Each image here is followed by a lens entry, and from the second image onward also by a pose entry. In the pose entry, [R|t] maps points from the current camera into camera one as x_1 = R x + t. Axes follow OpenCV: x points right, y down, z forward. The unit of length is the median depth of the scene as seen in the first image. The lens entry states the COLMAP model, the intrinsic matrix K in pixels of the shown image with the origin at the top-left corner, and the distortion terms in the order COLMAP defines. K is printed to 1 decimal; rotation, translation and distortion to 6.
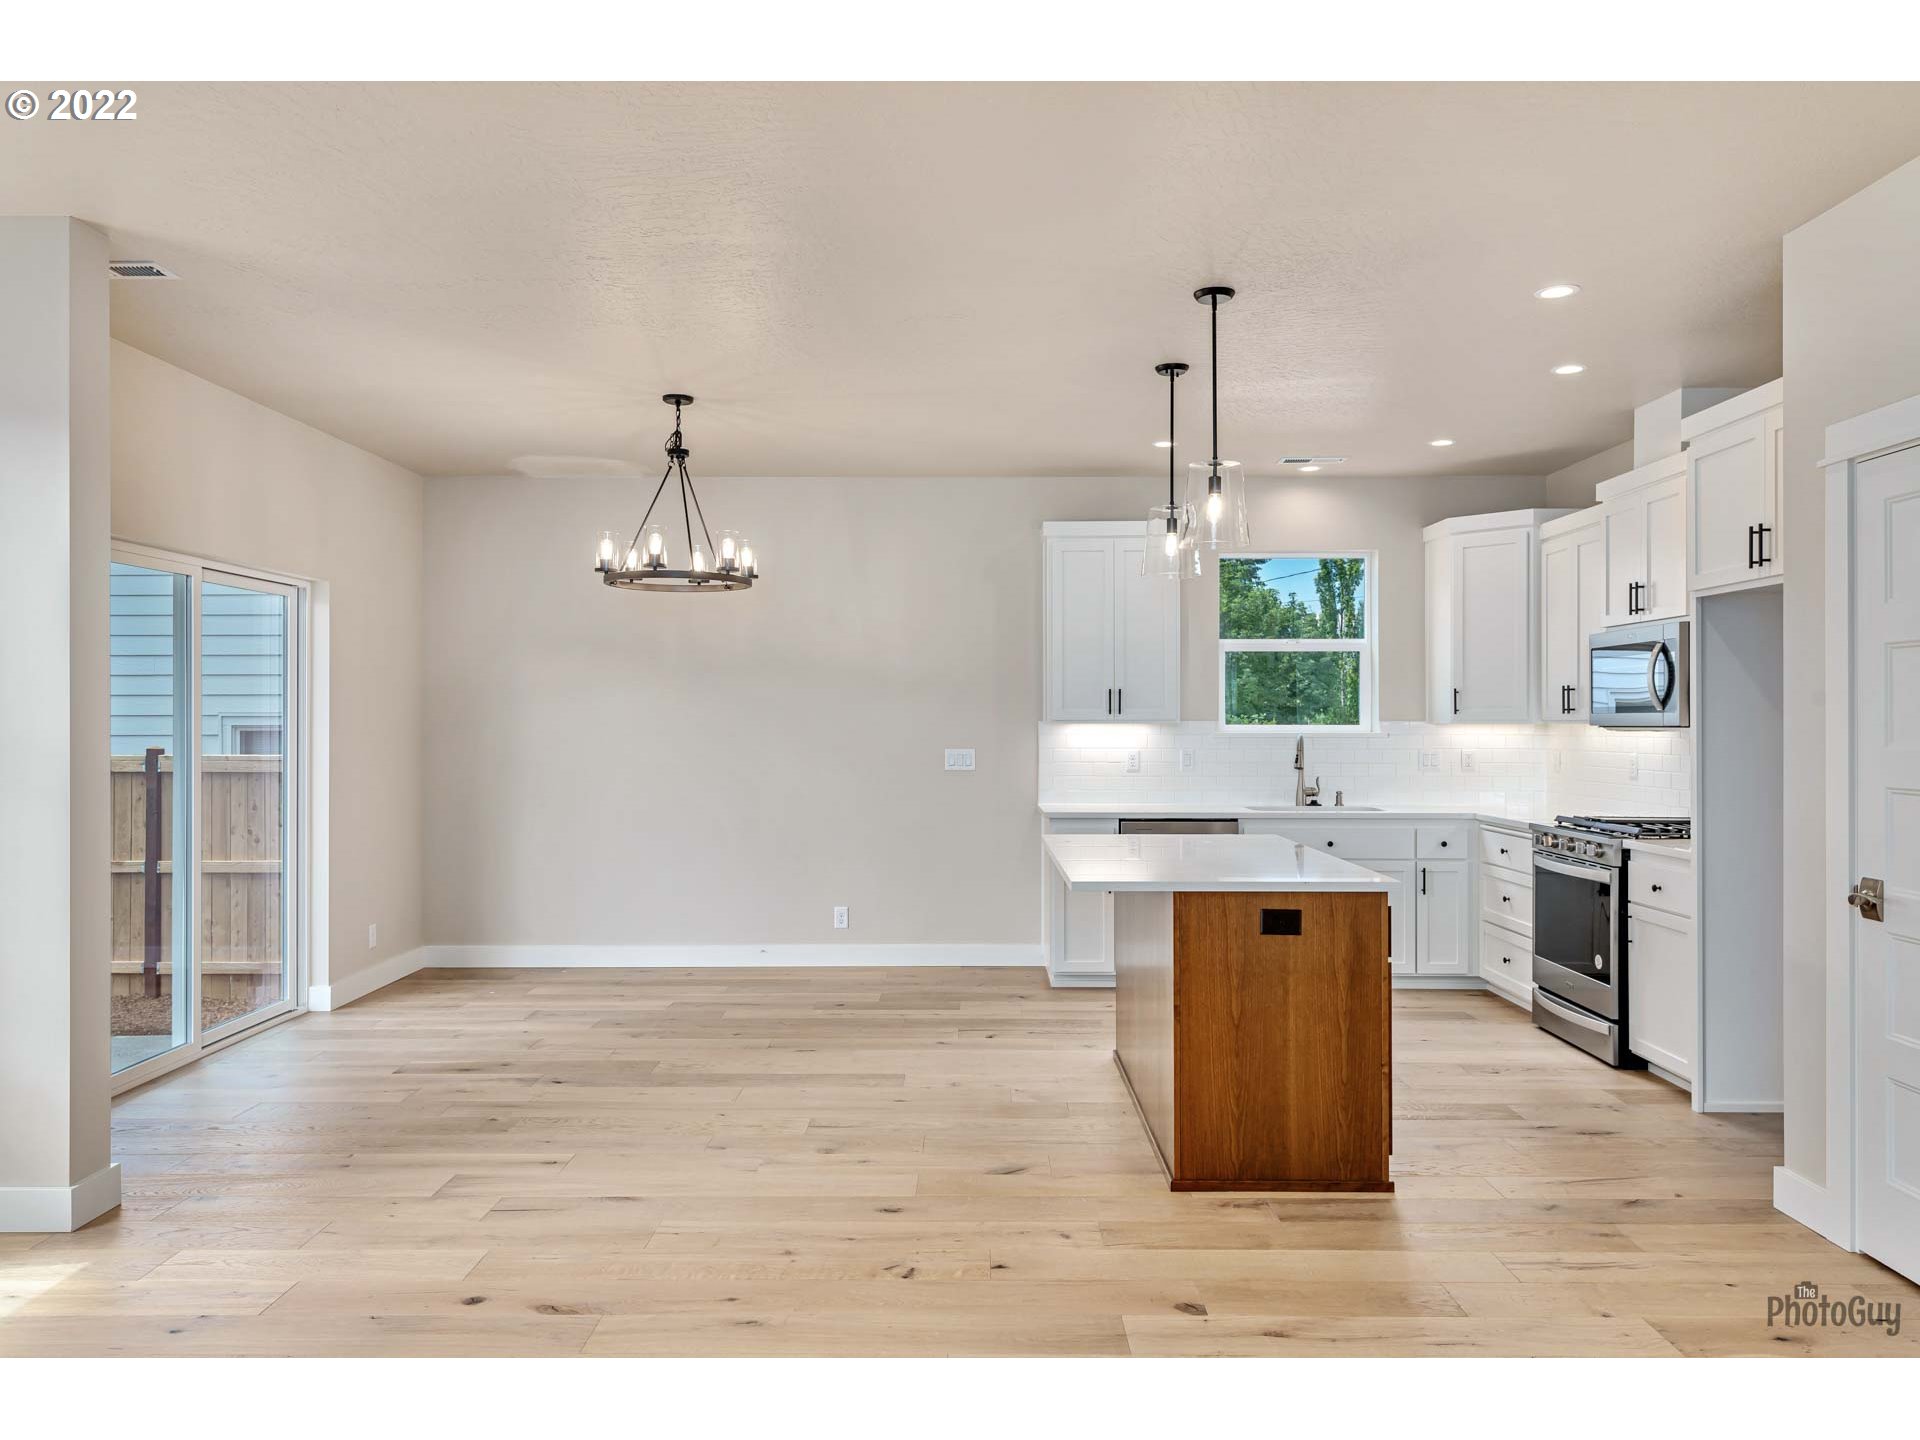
lens RADIAL K [[1343.4, 0, 944.3], [0, 1343.4, 714.5], [0, 0, 1]] dist [0.022172, -0.007350]
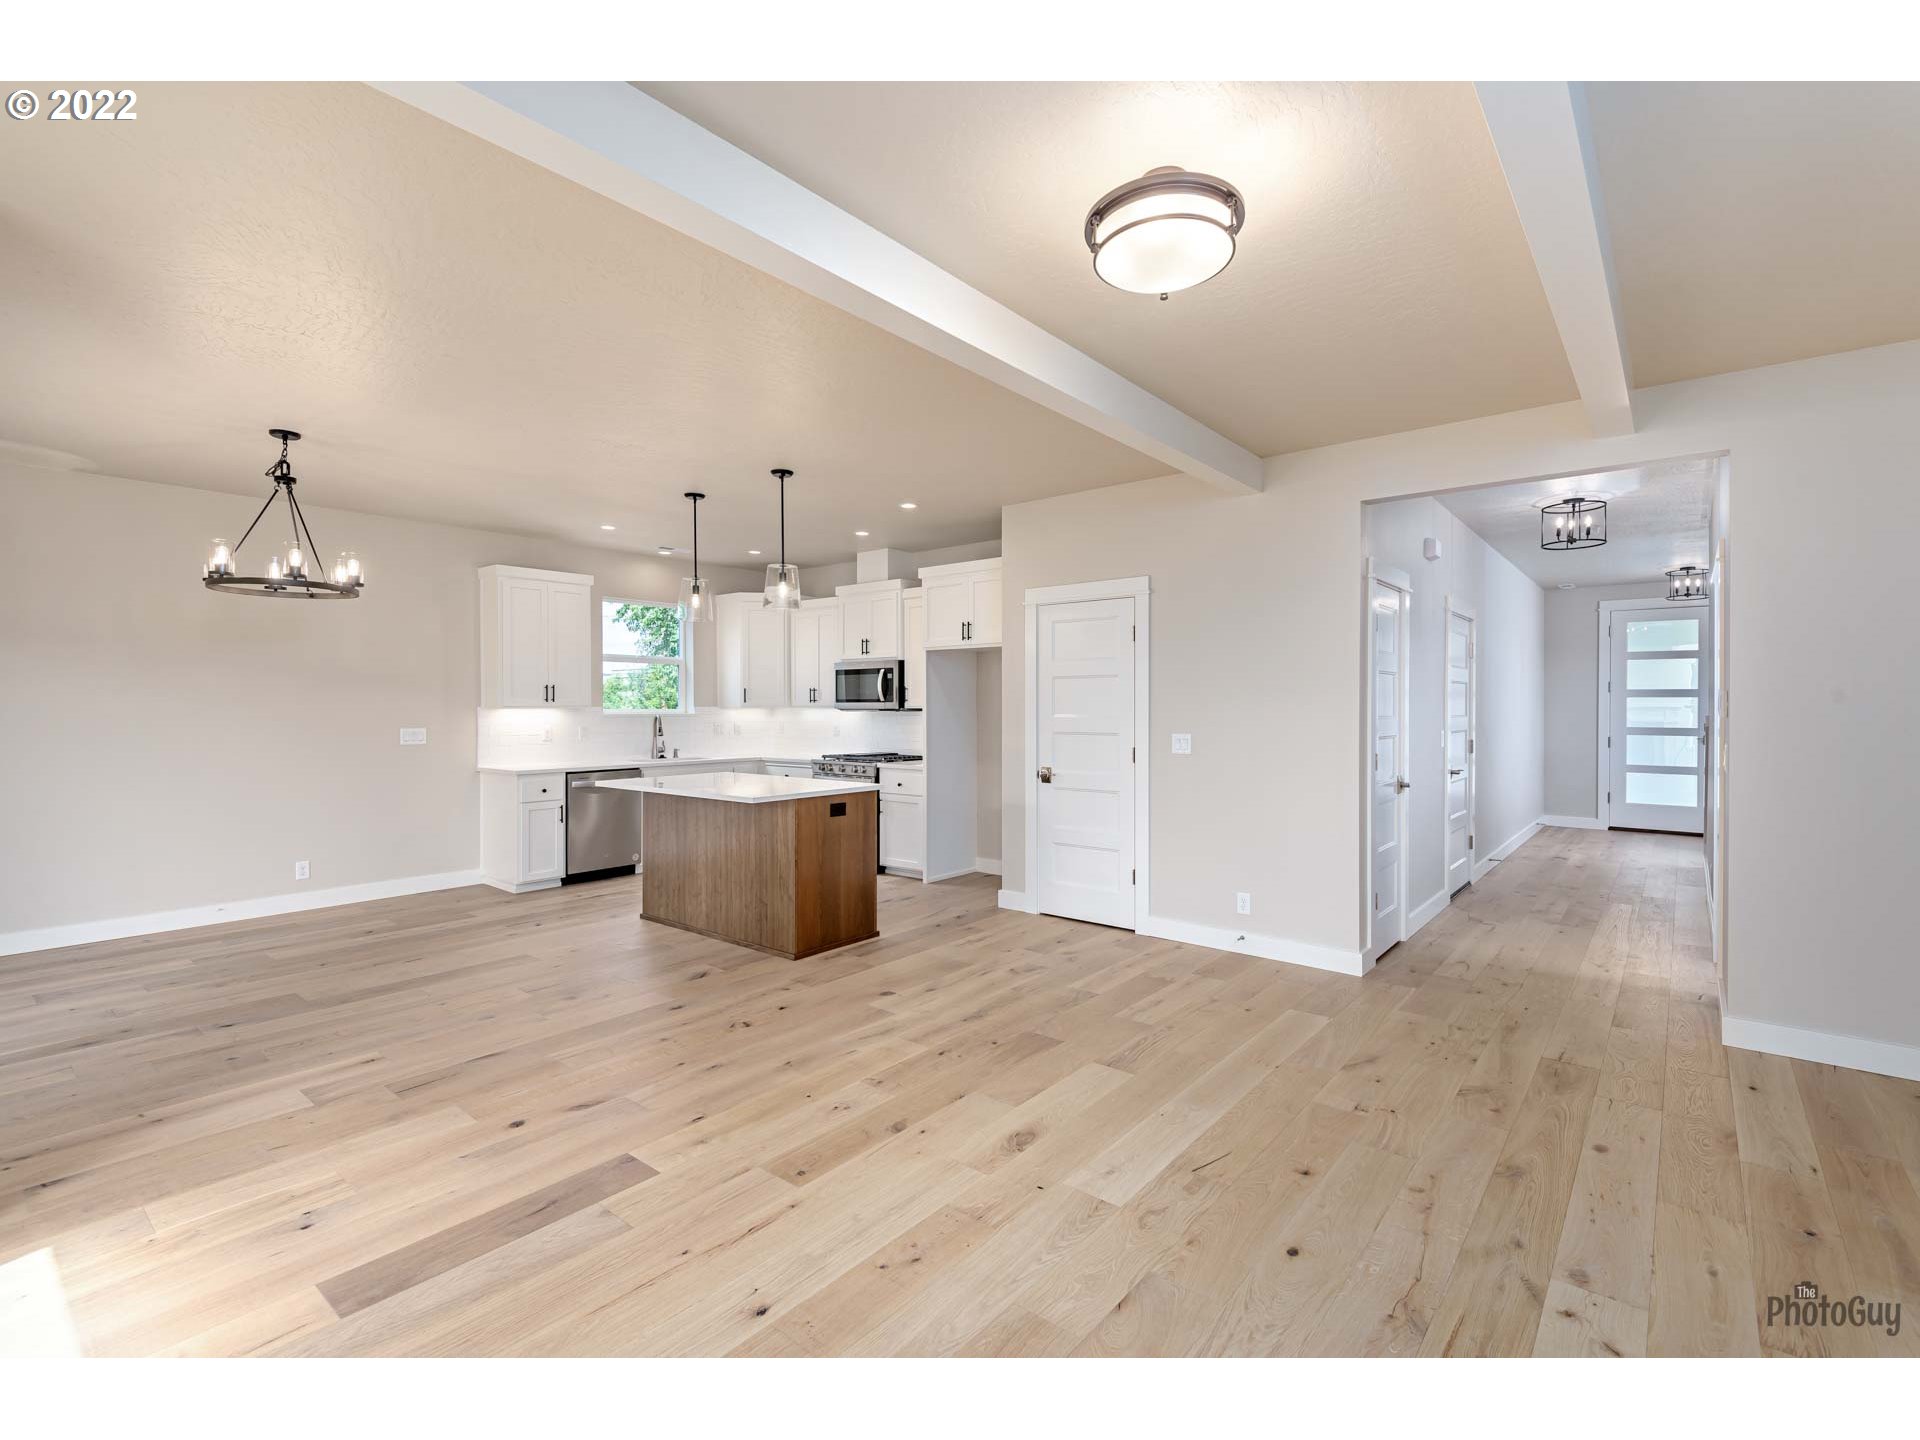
lens RADIAL K [[883.7, 0, 991.6], [0, 883.7, 707.9], [0, 0, 1]] dist [0.004167, -0.001223]
pose [[0.607098, -0.002046, 0.794625, -0.439222], [-0.002360, 0.999988, 0.004378, 0.000789], [-0.794624, -0.004533, 0.607085, 0.035794]]
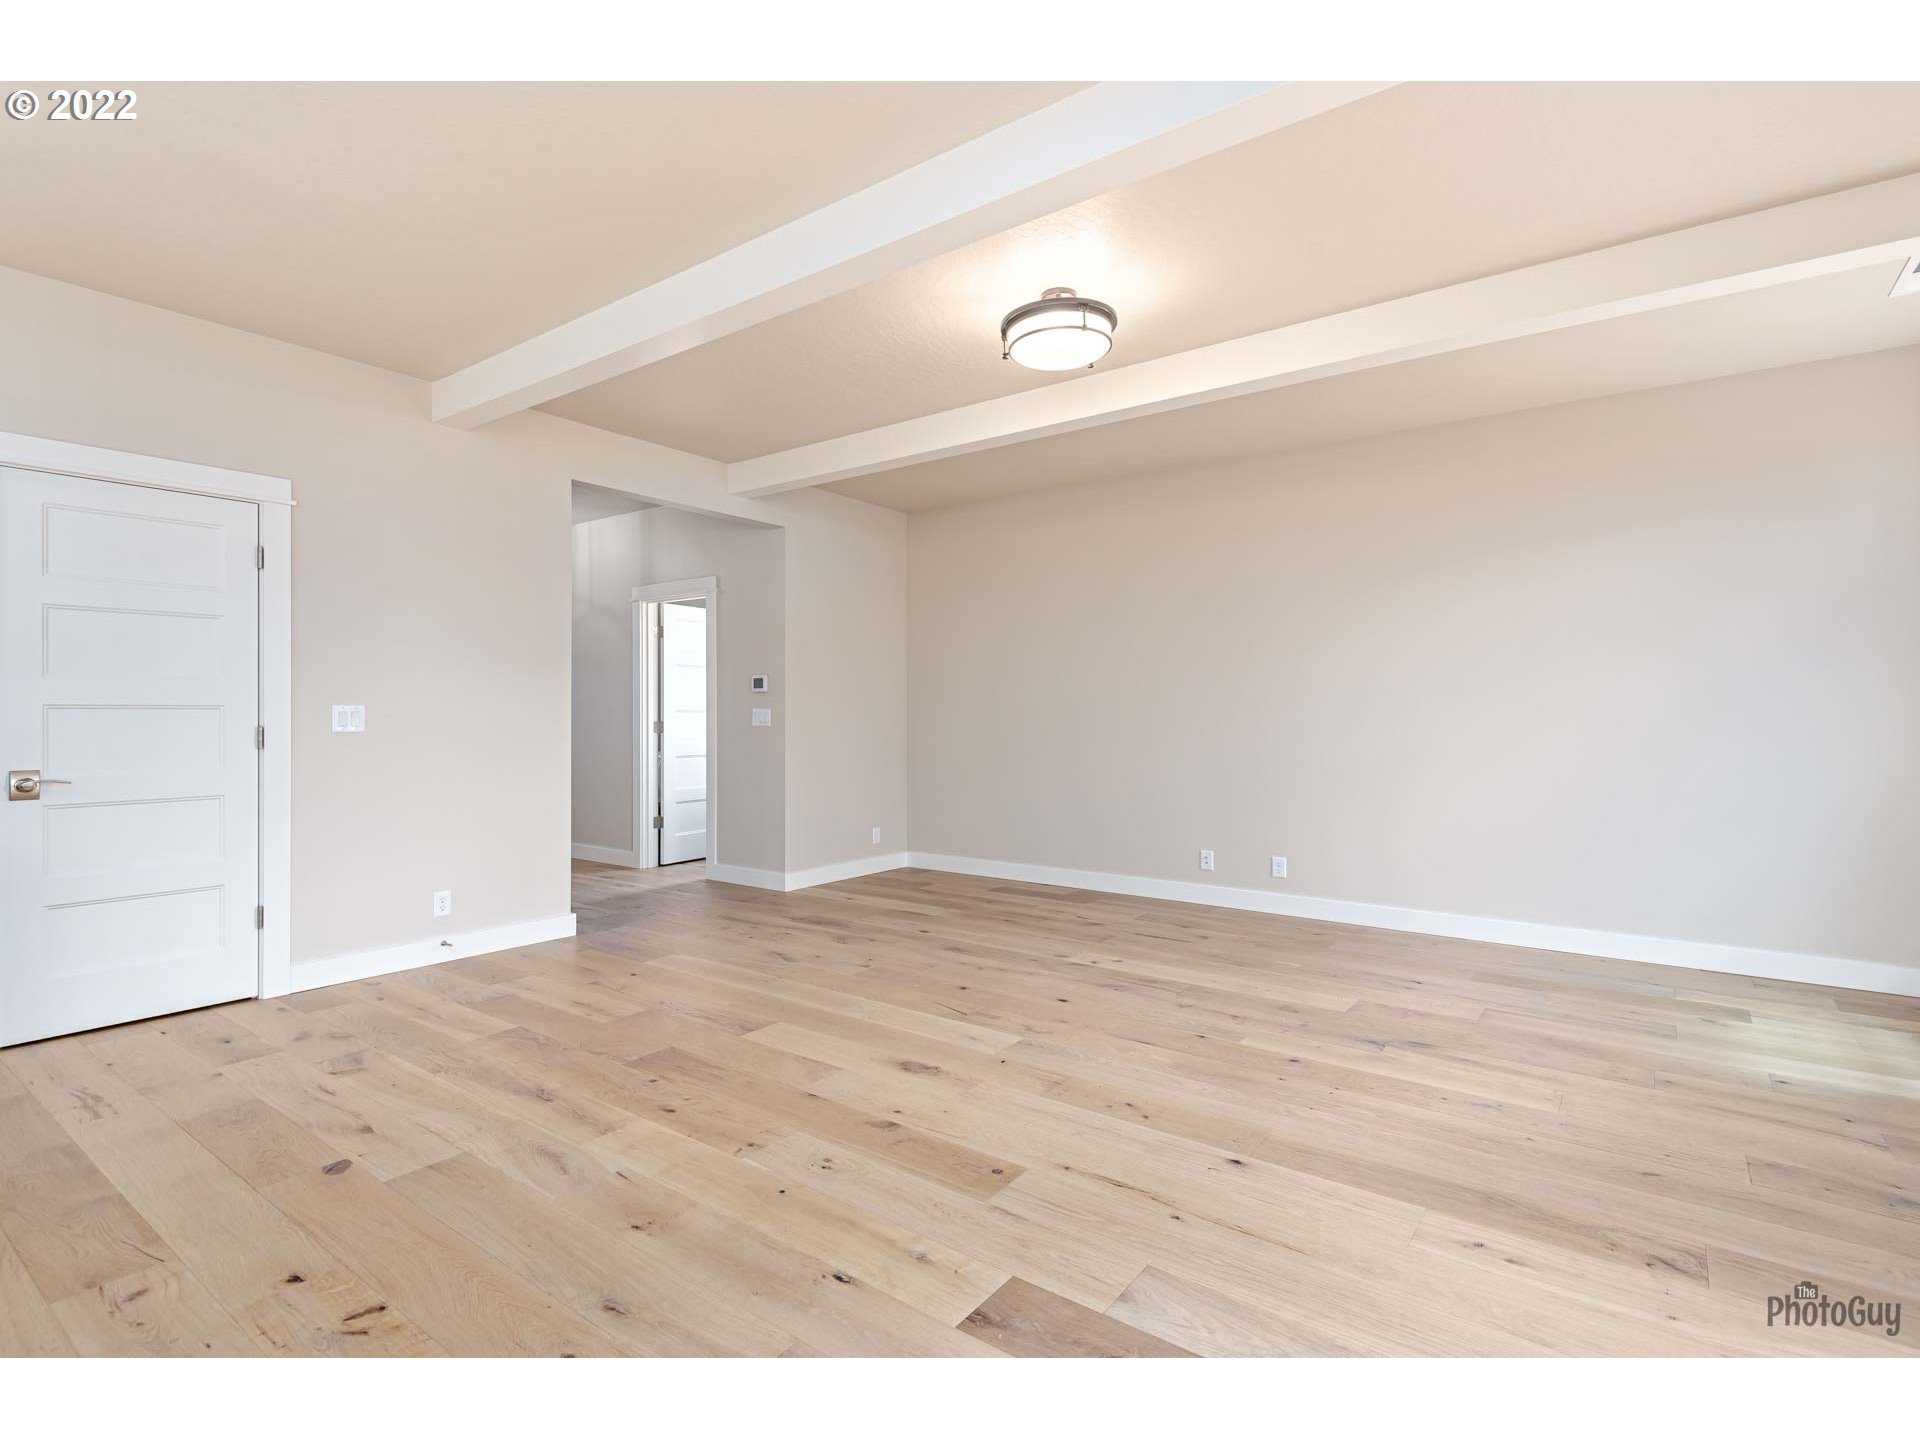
lens RADIAL K [[896.5, 0, 874.8], [0, 896.5, 726.3], [0, 0, 1]] dist [0.032206, -0.001400]
pose [[-0.778439, -0.015886, 0.627519, -0.350956], [-0.008356, 0.999853, 0.014946, 0.034367], [-0.627665, 0.006391, -0.778458, 0.724076]]
